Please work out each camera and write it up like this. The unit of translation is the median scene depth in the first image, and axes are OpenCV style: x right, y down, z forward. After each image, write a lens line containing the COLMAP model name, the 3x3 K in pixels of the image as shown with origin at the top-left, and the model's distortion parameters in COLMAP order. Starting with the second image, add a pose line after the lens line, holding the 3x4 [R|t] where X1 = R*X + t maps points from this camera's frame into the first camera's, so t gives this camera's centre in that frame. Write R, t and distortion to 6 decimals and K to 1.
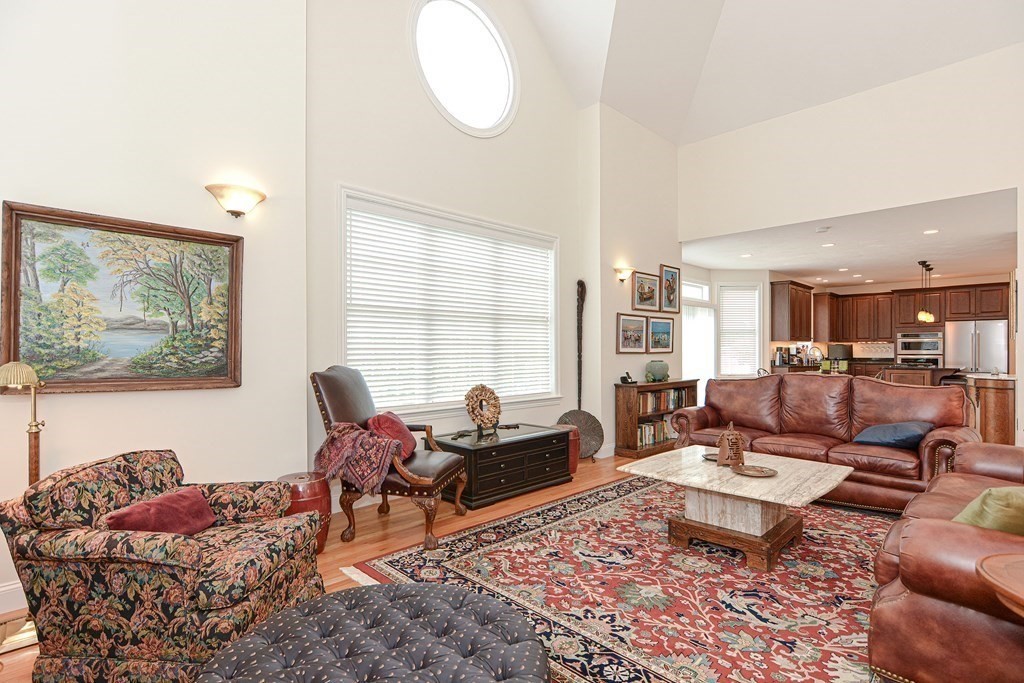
lens RADIAL K [[502.3, 0, 514.9], [0, 502.3, 348.4], [0, 0, 1]] dist [-0.002355, 0.001754]
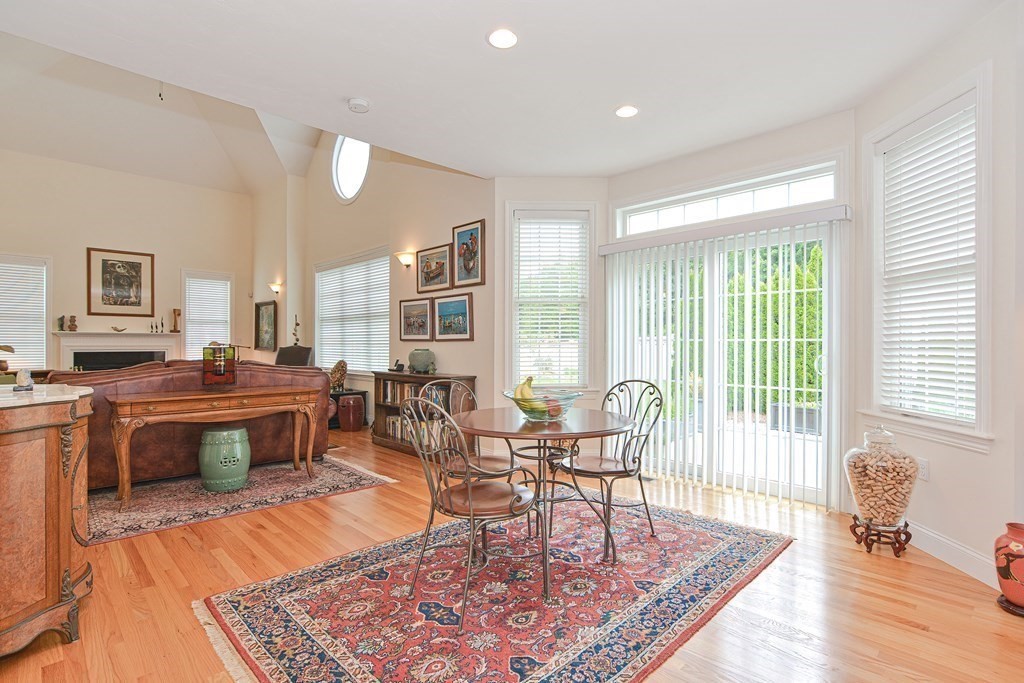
lens RADIAL K [[502.3, 0, 513.2], [0, 502.3, 344.6], [0, 0, 1]] dist [-0.002355, 0.001754]
pose [[-0.012591, 0.004131, -0.999912, 2.107831], [0.001458, 0.999990, 0.004113, 0.024504], [0.999920, -0.001406, -0.012597, 2.158402]]
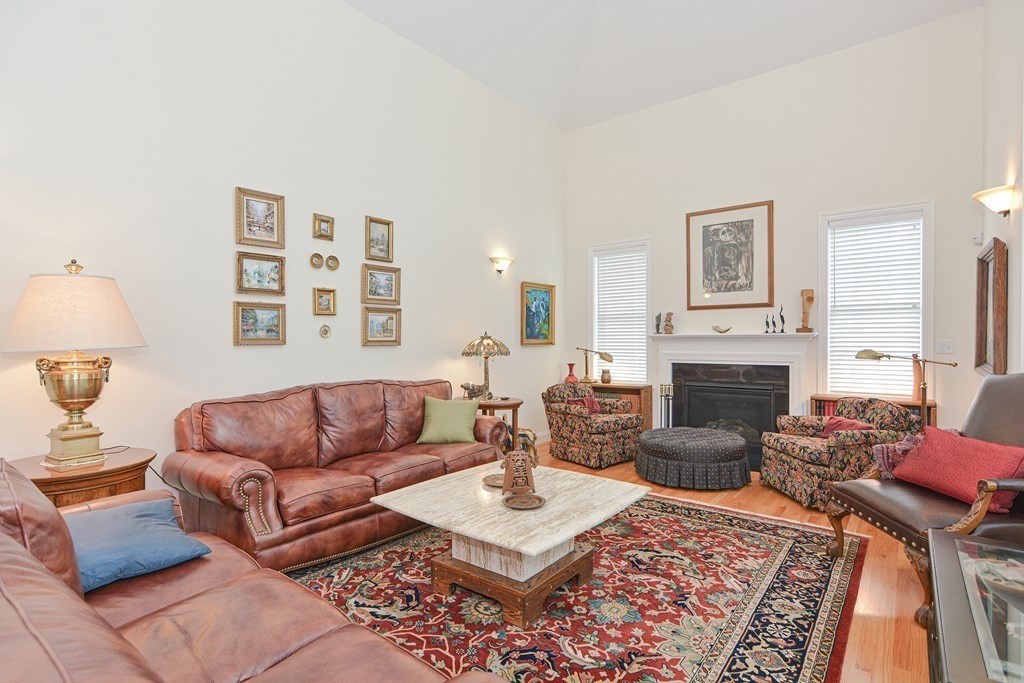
lens RADIAL K [[502.3, 0, 520.4], [0, 502.3, 340.9], [0, 0, 1]] dist [-0.002355, 0.001754]
pose [[-0.991945, 0.006920, -0.126480, 0.490664], [0.006777, 0.999976, 0.001558, -0.013845], [0.126488, 0.000688, -0.991968, 1.685038]]
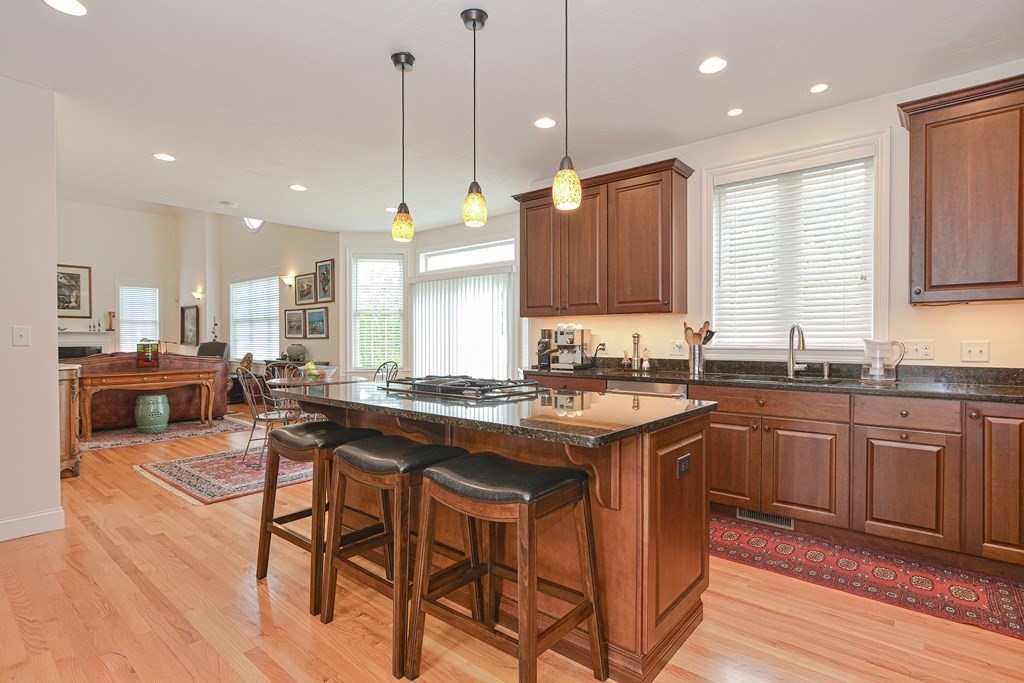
lens RADIAL K [[502.3, 0, 518.3], [0, 502.3, 342.7], [0, 0, 1]] dist [-0.002355, 0.001754]
pose [[0.088399, 0.014301, -0.995982, 2.926430], [0.004084, 0.999883, 0.014719, 0.007629], [0.996077, -0.005369, 0.088330, 2.666593]]
